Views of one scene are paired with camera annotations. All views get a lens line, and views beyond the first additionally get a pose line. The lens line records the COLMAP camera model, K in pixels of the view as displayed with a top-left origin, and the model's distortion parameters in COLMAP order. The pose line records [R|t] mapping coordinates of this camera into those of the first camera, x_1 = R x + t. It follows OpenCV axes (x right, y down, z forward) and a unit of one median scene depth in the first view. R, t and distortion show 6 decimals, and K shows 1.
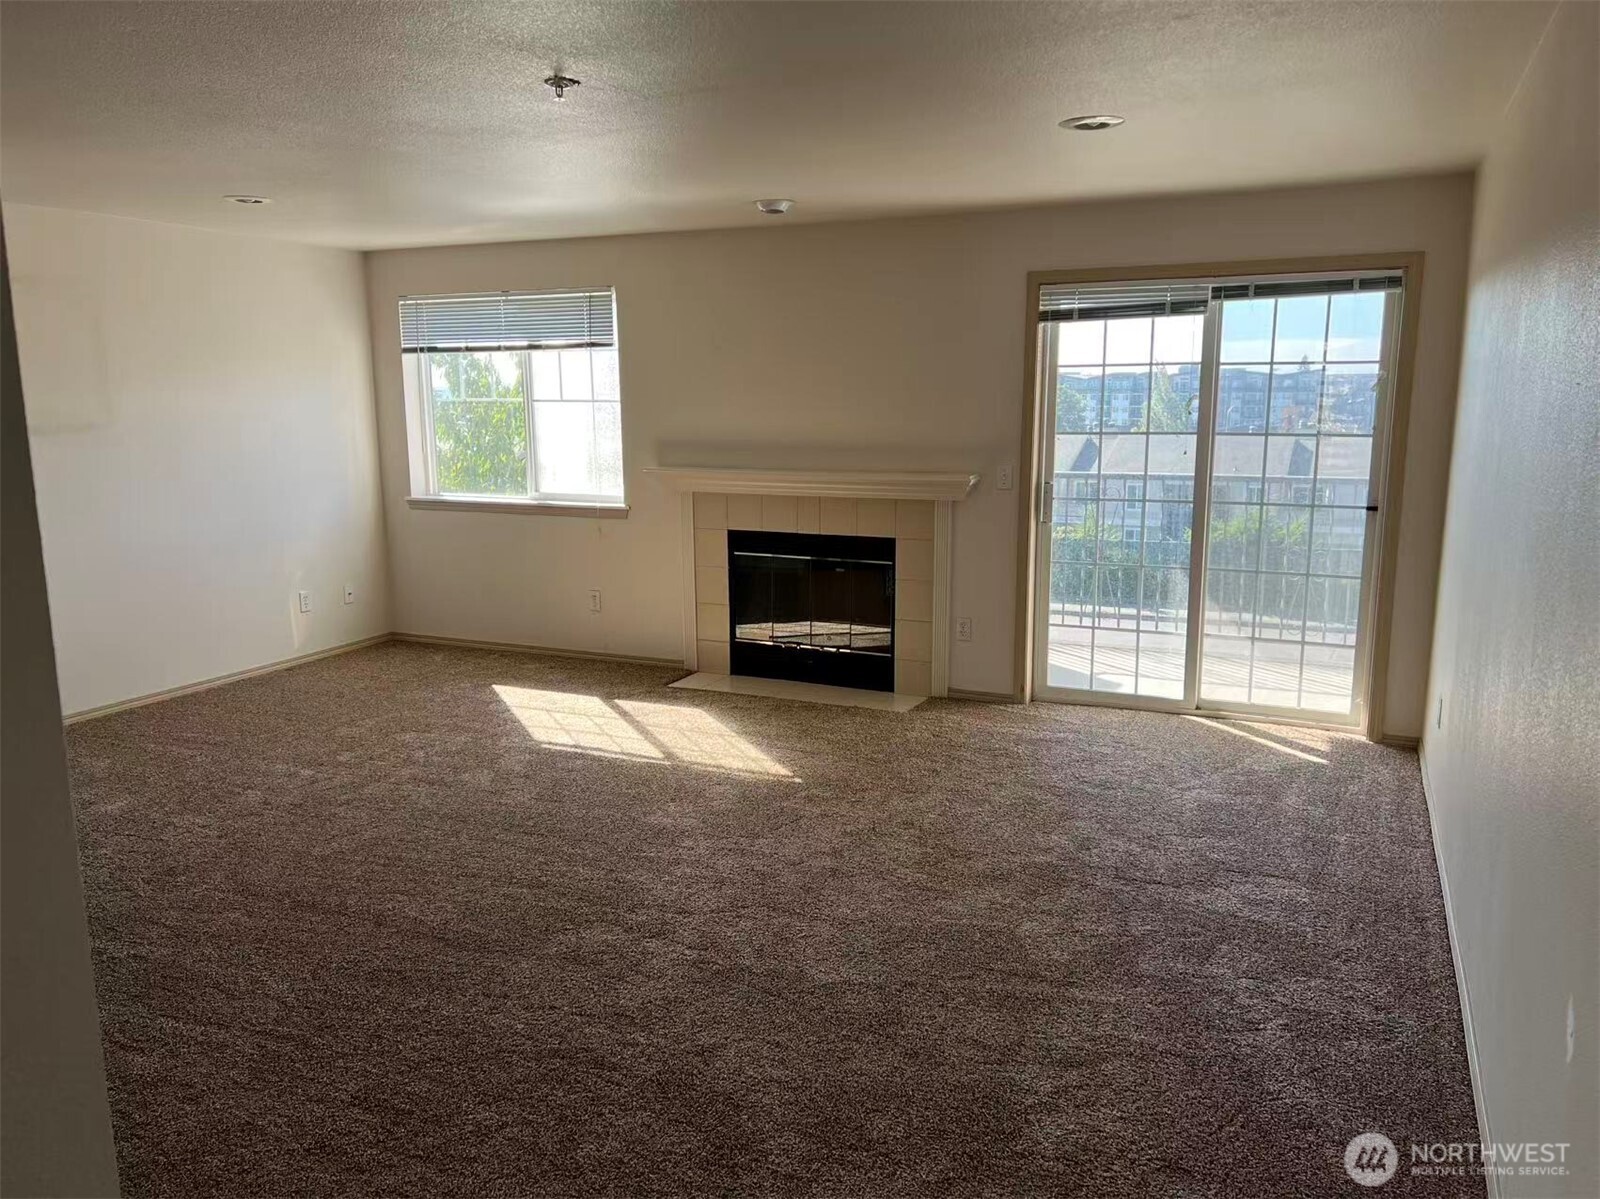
lens RADIAL K [[1191.4, 0, 791.2], [0, 1191.4, 595.3], [0, 0, 1]] dist [0.019672, -0.002685]
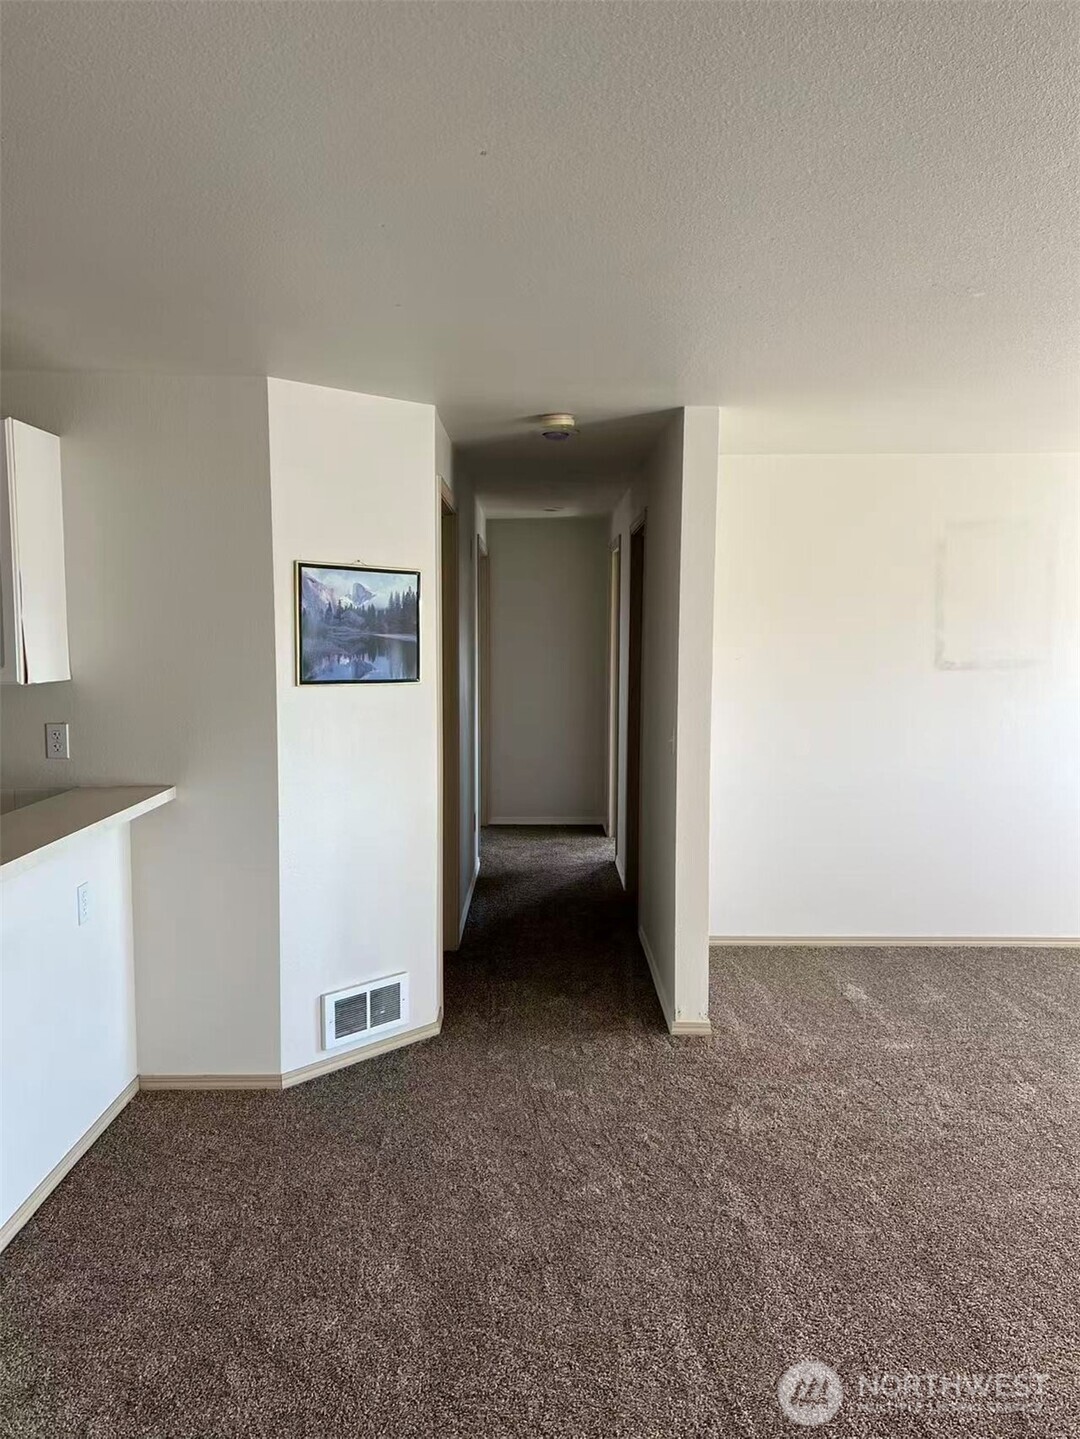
lens RADIAL K [[1071.5, 0, 540.0], [0, 1071.5, 719.5], [0, 0, 1]] dist [0.019672, -0.002685]
pose [[0.425750, 0.090995, -0.900254, 0.073080], [-0.163476, 0.986293, 0.022380, -0.053502], [0.889951, 0.137642, 0.434790, 0.276279]]
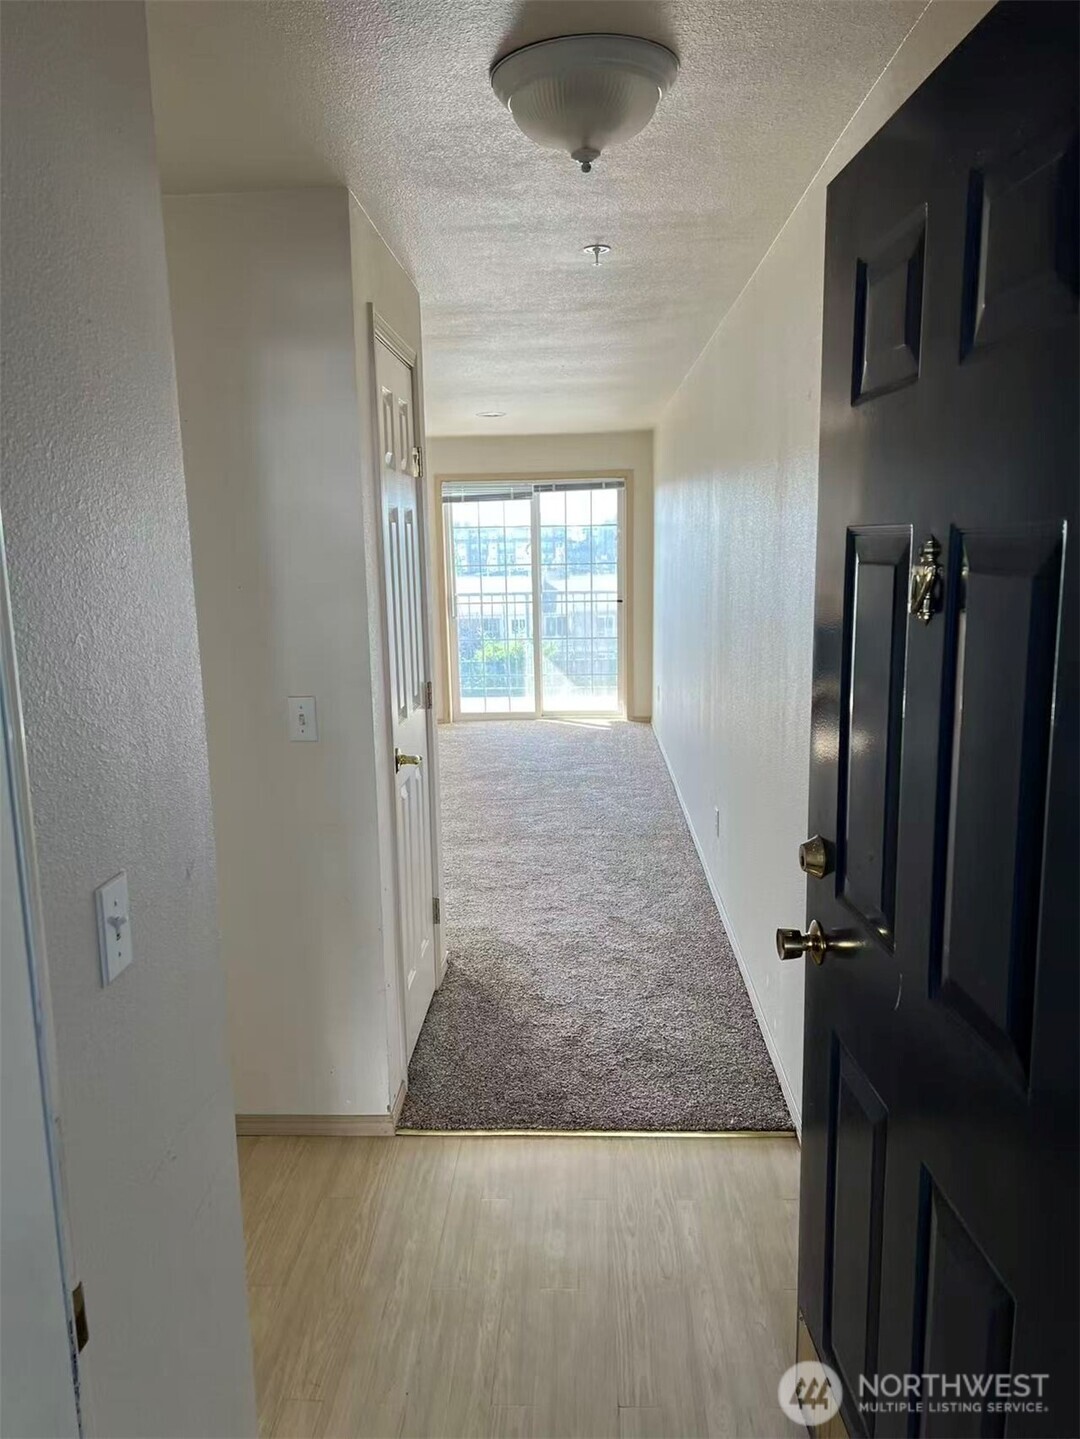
lens RADIAL K [[1071.5, 0, 540.0], [0, 1071.5, 719.5], [0, 0, 1]] dist [0.019672, -0.002685]
pose [[0.921625, -0.076738, 0.380420, -0.304146], [0.079840, 0.996778, 0.007645, 0.094475], [-0.379781, 0.023327, 0.924782, -0.542784]]
